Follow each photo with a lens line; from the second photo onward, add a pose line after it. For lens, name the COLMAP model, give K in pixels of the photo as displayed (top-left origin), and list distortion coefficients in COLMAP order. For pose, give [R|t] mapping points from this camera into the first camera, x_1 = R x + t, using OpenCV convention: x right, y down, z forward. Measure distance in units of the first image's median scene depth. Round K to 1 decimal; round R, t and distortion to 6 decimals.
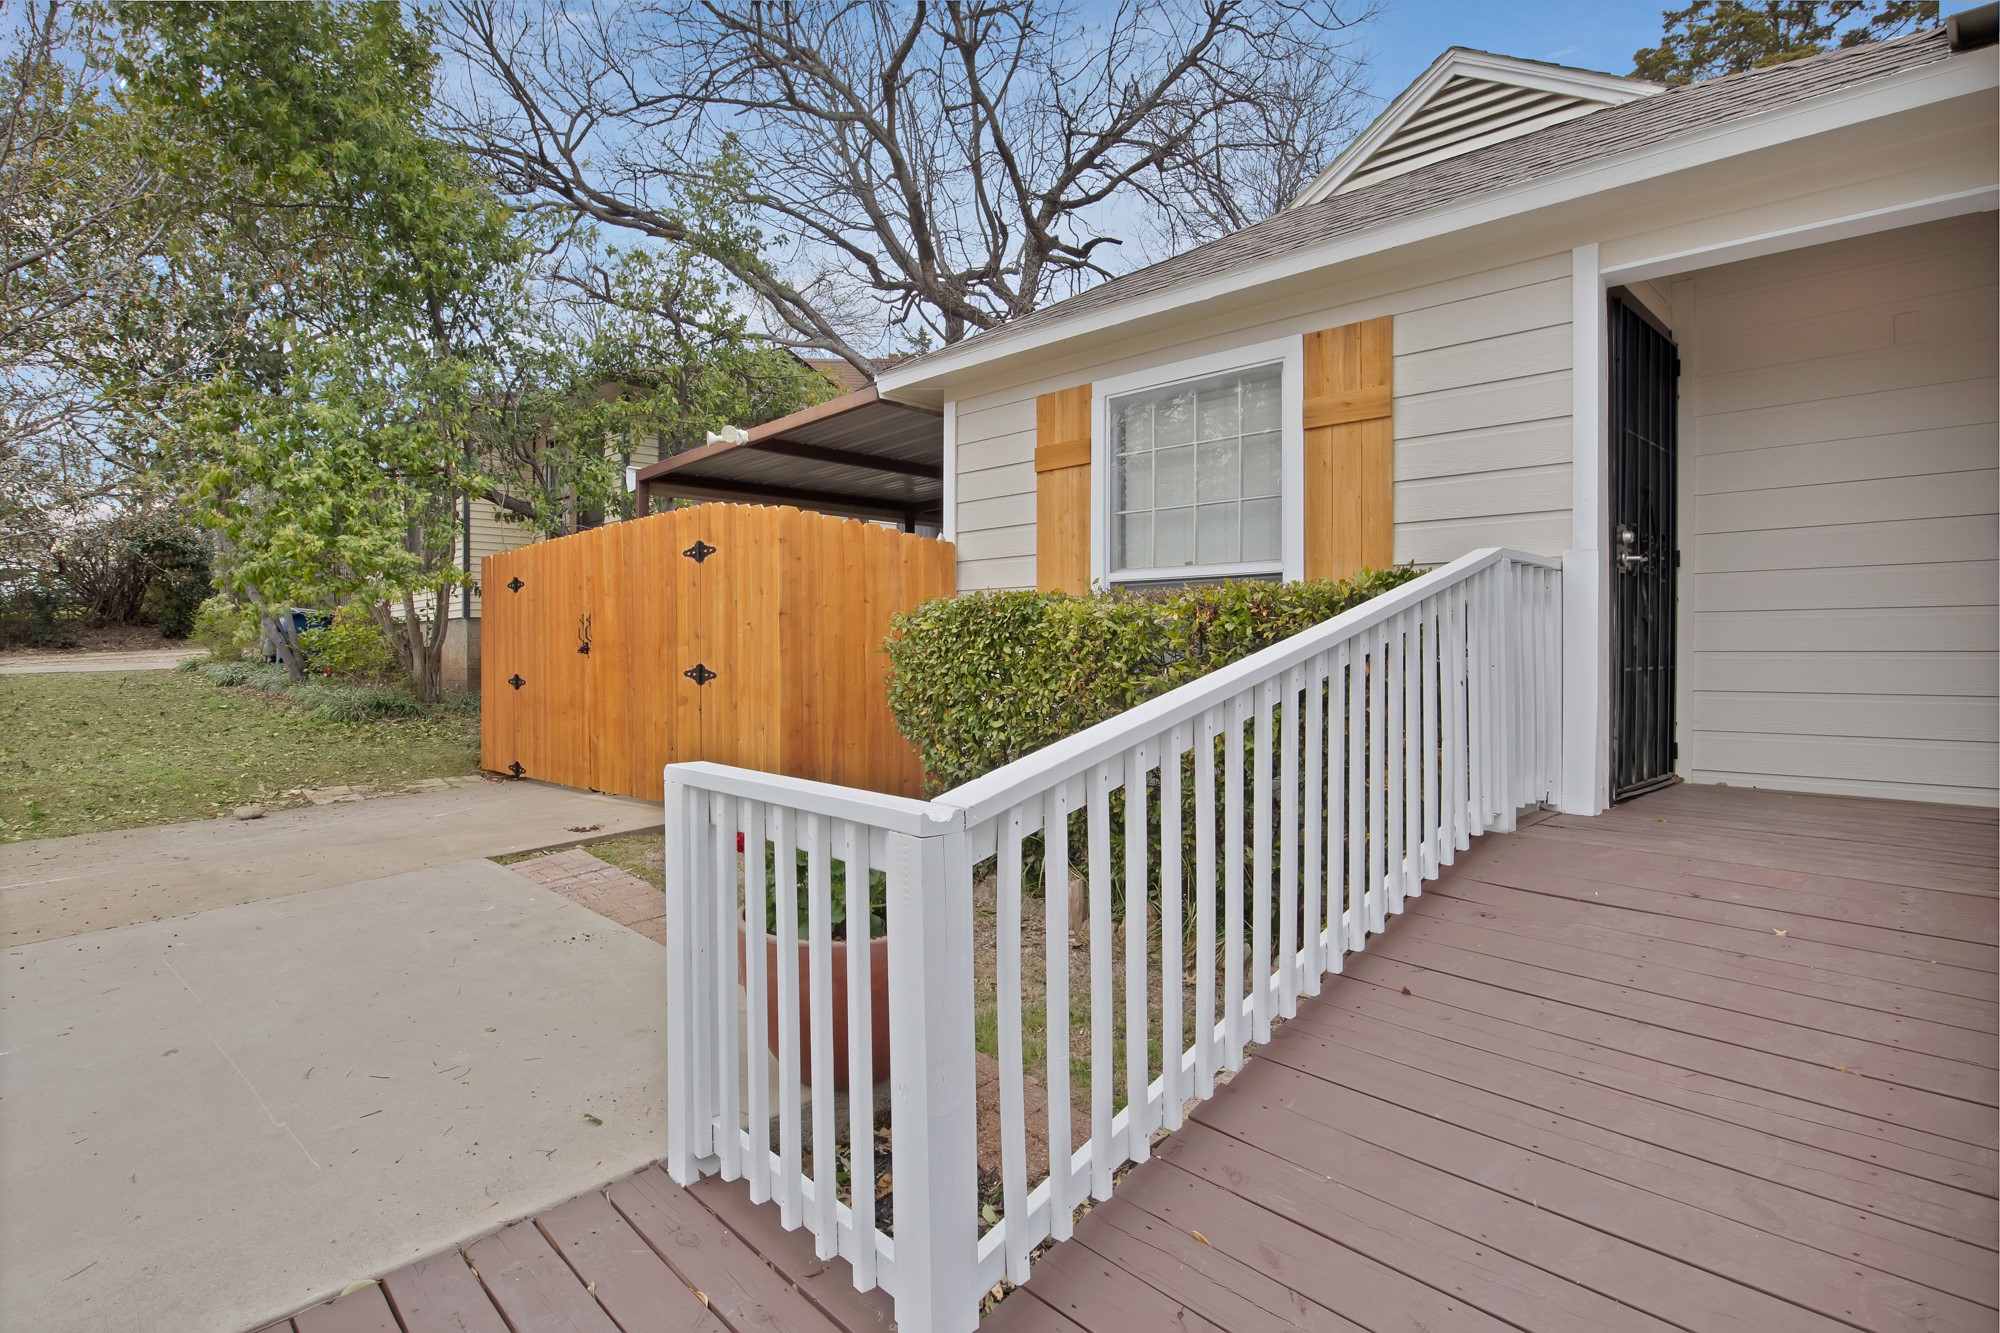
lens RADIAL K [[1026.5, 0, 1018.5], [0, 1026.5, 665.0], [0, 0, 1]] dist [-0.032274, 0.000478]
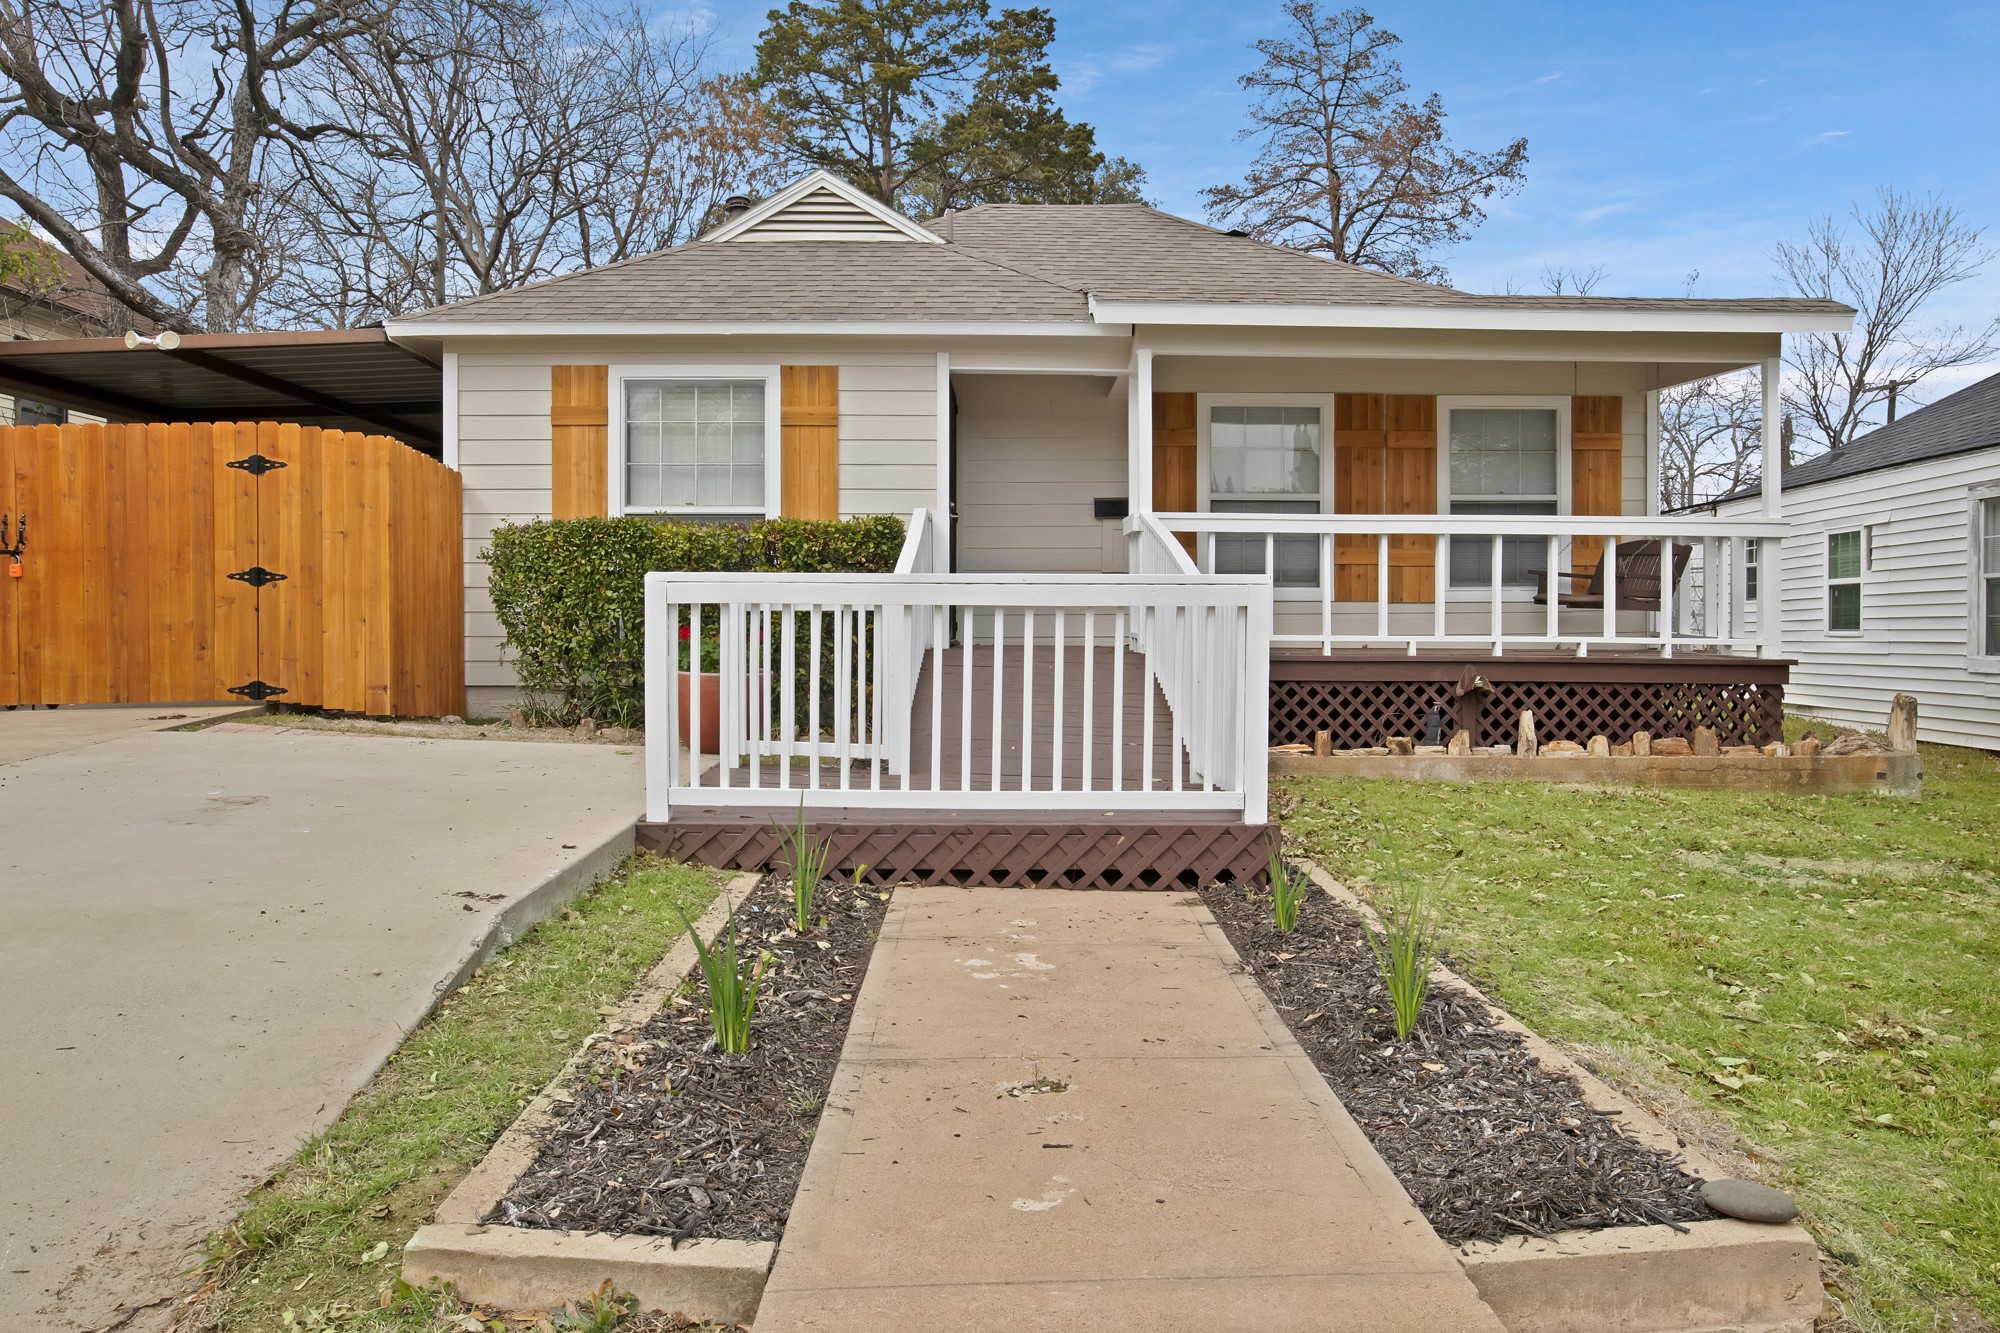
lens RADIAL K [[1502.9, 0, 998.3], [0, 1502.9, 660.5], [0, 0, 1]] dist [0.010223, 0.003633]
pose [[0.714084, -0.014056, 0.699919, -0.946244], [0.011388, 0.999899, 0.008462, 0.102228], [-0.699968, 0.001928, 0.714172, -0.770312]]
